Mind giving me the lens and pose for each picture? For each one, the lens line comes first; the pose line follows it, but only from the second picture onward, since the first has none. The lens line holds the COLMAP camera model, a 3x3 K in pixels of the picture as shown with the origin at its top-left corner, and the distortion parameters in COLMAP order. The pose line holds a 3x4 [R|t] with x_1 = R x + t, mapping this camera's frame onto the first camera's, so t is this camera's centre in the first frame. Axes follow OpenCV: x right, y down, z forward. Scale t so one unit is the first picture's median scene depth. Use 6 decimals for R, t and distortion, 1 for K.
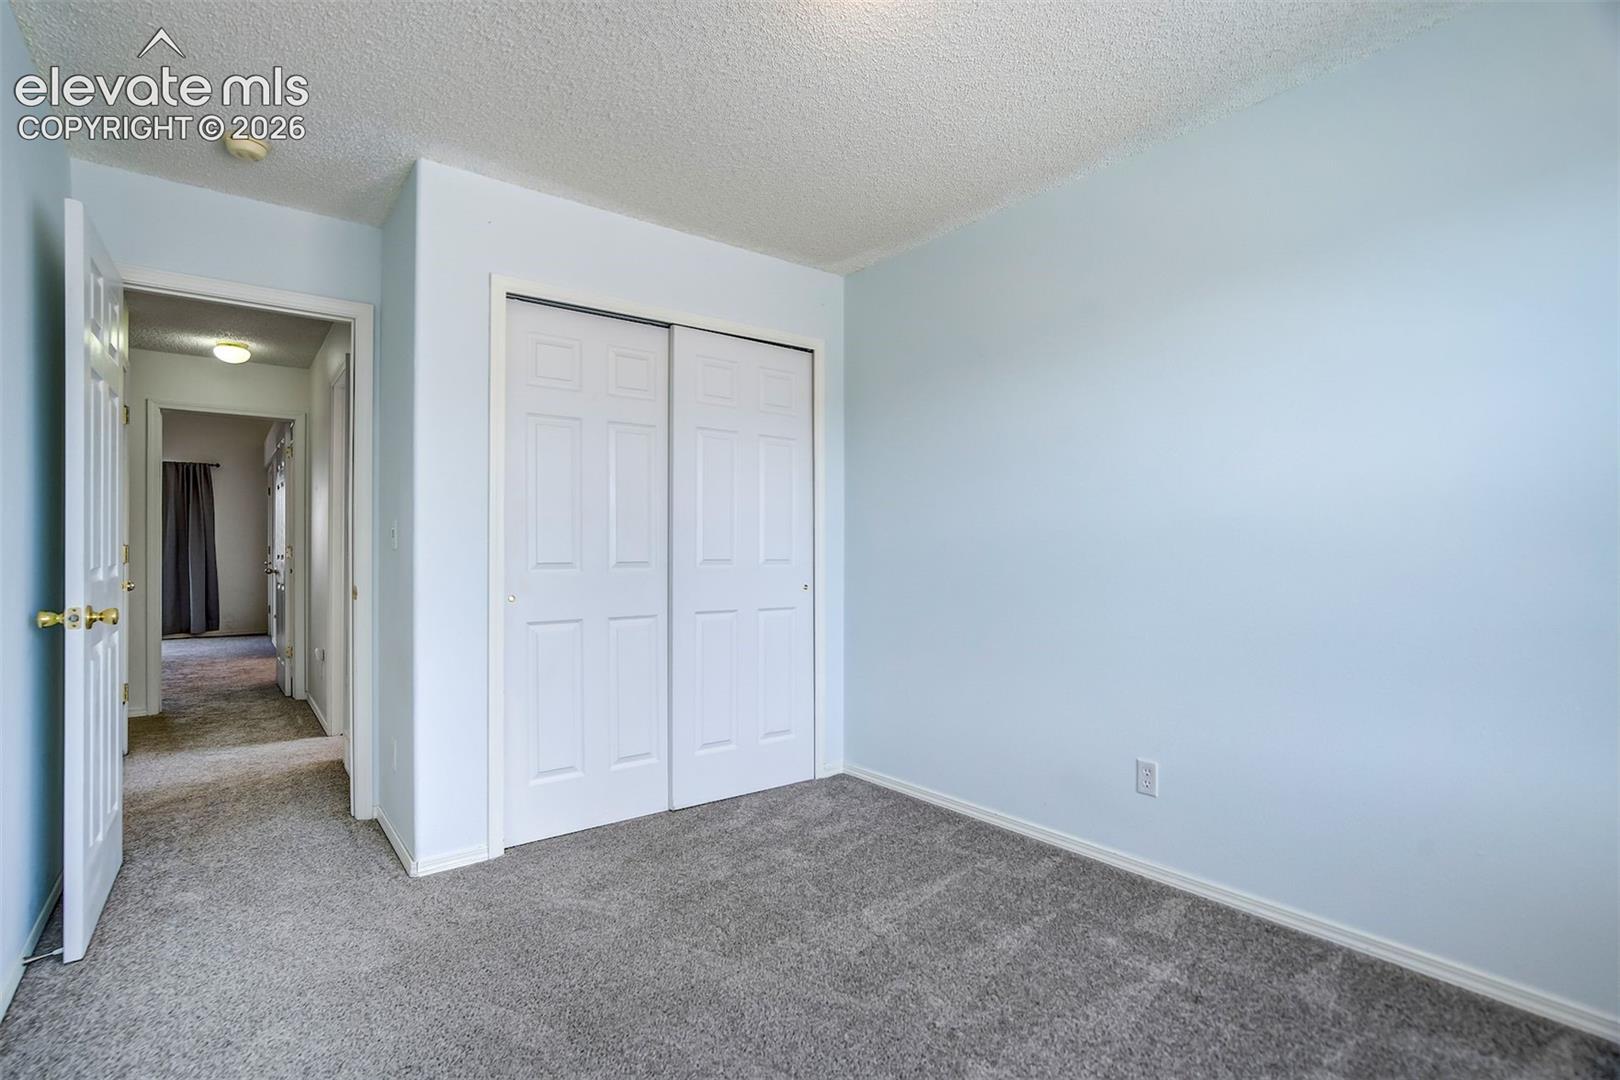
lens RADIAL K [[758.6, 0, 805.9], [0, 758.6, 541.9], [0, 0, 1]] dist [-0.044933, 0.025214]
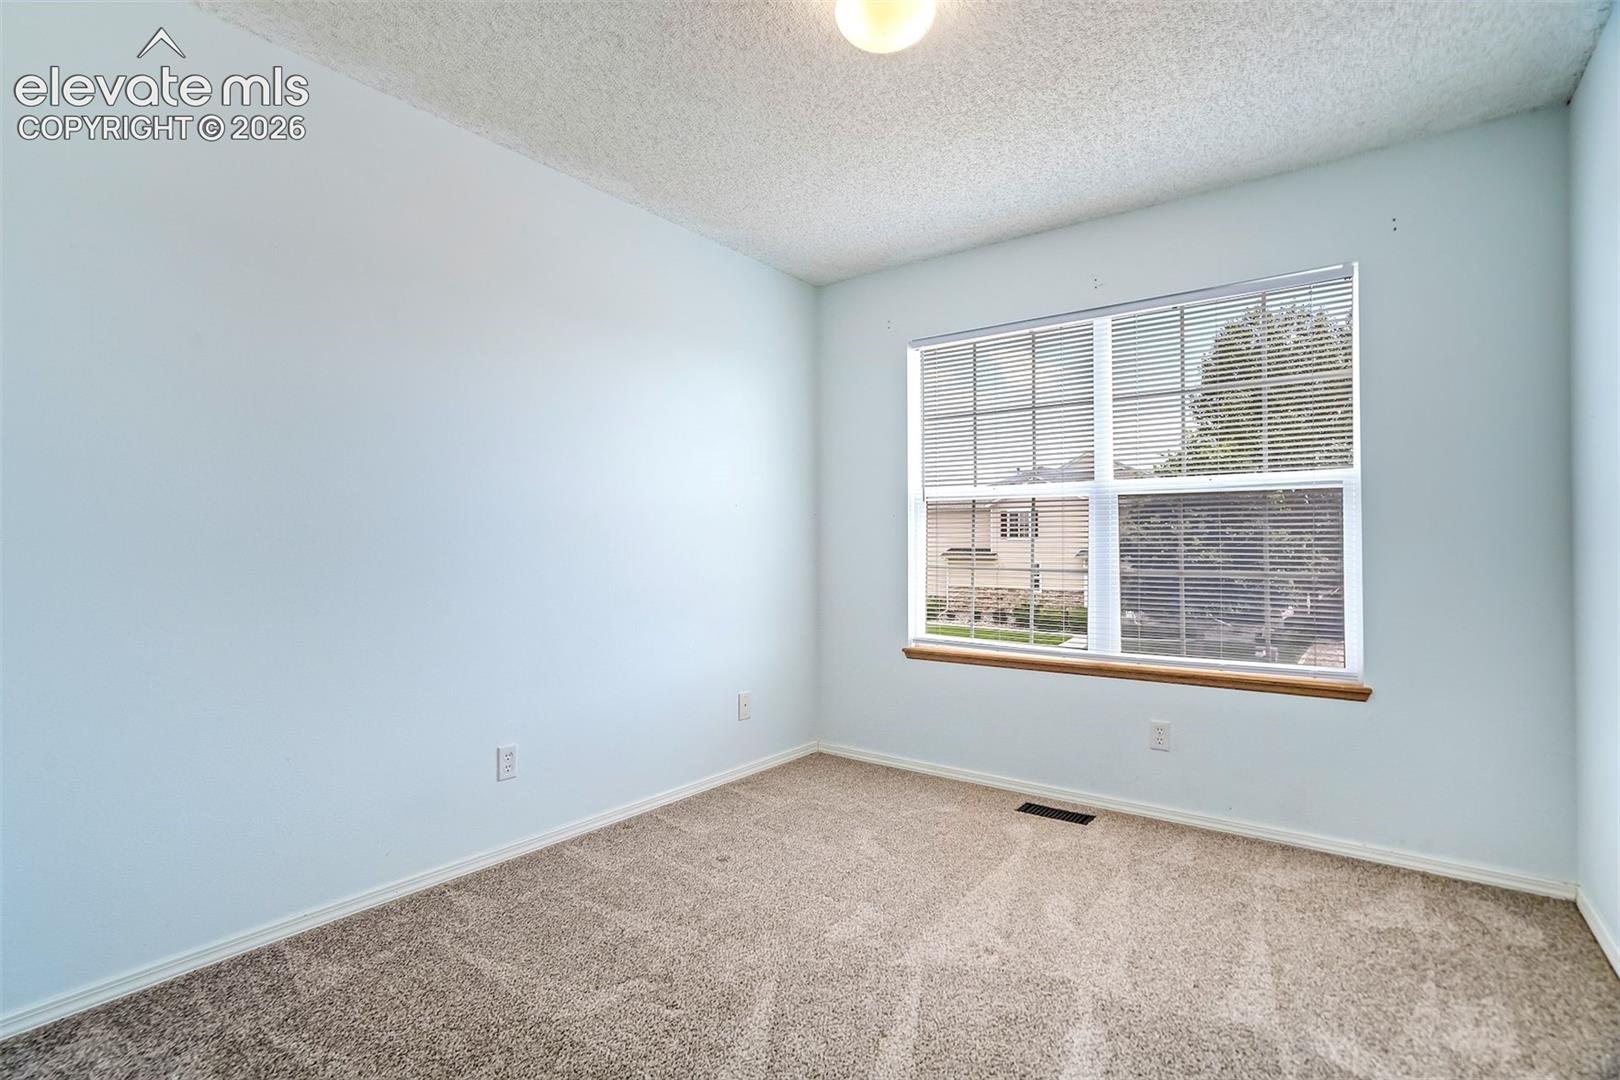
lens RADIAL K [[758.6, 0, 805.9], [0, 758.6, 541.9], [0, 0, 1]] dist [-0.044933, 0.025214]
pose [[-0.242697, 0.010634, 0.970044, -0.646441], [-0.003035, 0.999927, -0.011720, 0.025205], [-0.970097, -0.005789, -0.242647, 0.864940]]
